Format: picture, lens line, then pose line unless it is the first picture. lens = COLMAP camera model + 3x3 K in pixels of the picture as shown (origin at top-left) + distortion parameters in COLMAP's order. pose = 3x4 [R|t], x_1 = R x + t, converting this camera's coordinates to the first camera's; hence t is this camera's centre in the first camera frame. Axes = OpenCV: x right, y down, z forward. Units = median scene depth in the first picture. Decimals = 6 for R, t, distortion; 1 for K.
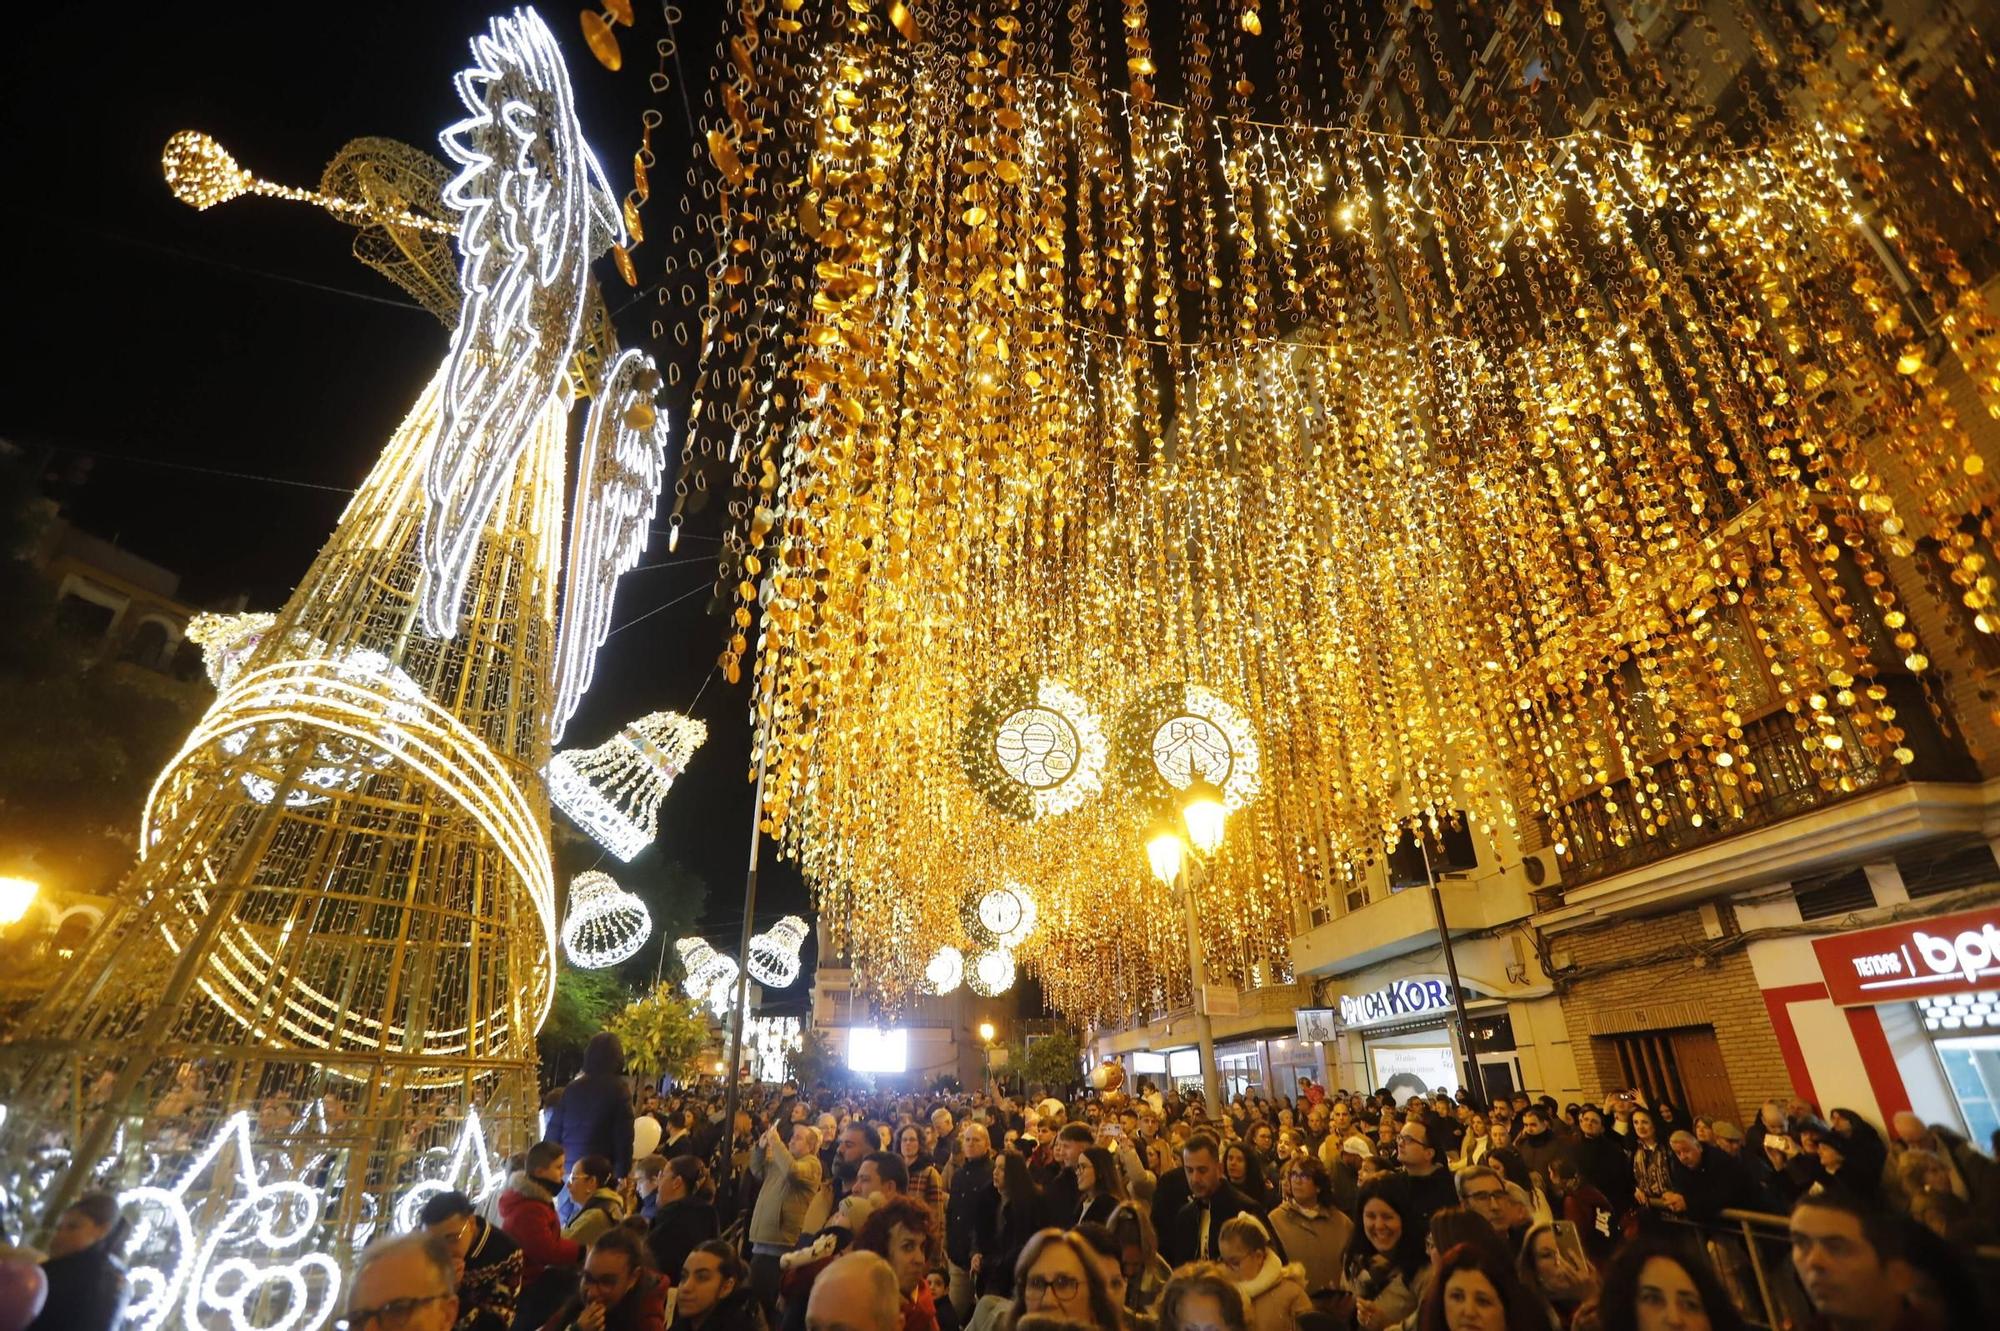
lens RADIAL K [[855.6, 0, 1038.9], [0, 855.6, 667.7], [0, 0, 1]] dist [-0.019957, 0.001120]
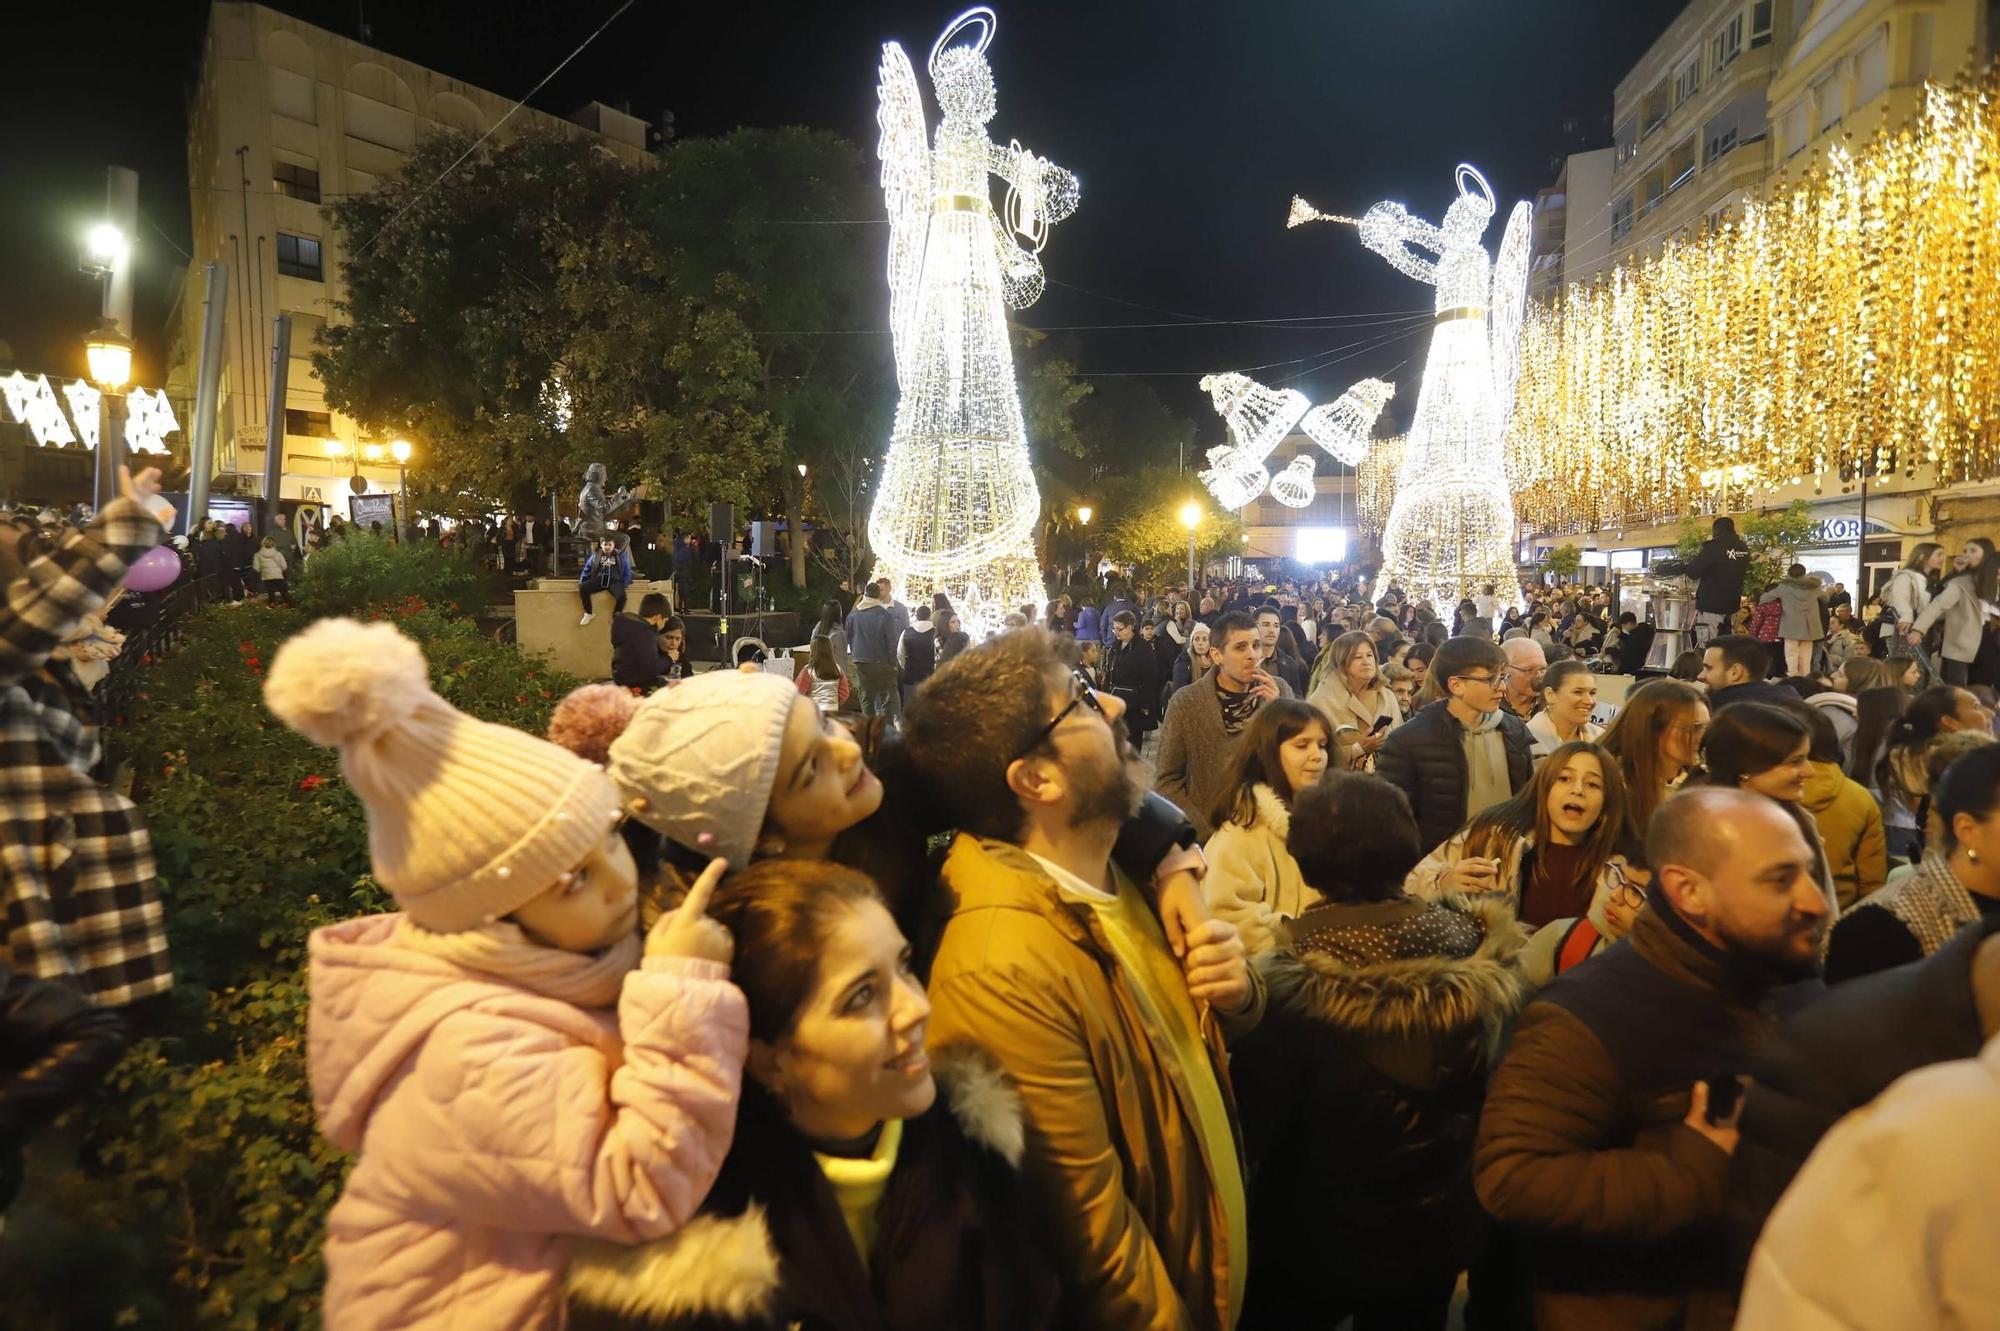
lens RADIAL K [[1054.6, 0, 1000.0], [0, 1054.6, 665.5], [0, 0, 1]] dist [-0.033860, 0.013599]
pose [[0.960134, 0.025247, -0.278398, -0.689544], [0.127213, 0.847349, 0.515574, -0.793011], [0.248917, -0.530436, 0.810357, -1.467345]]
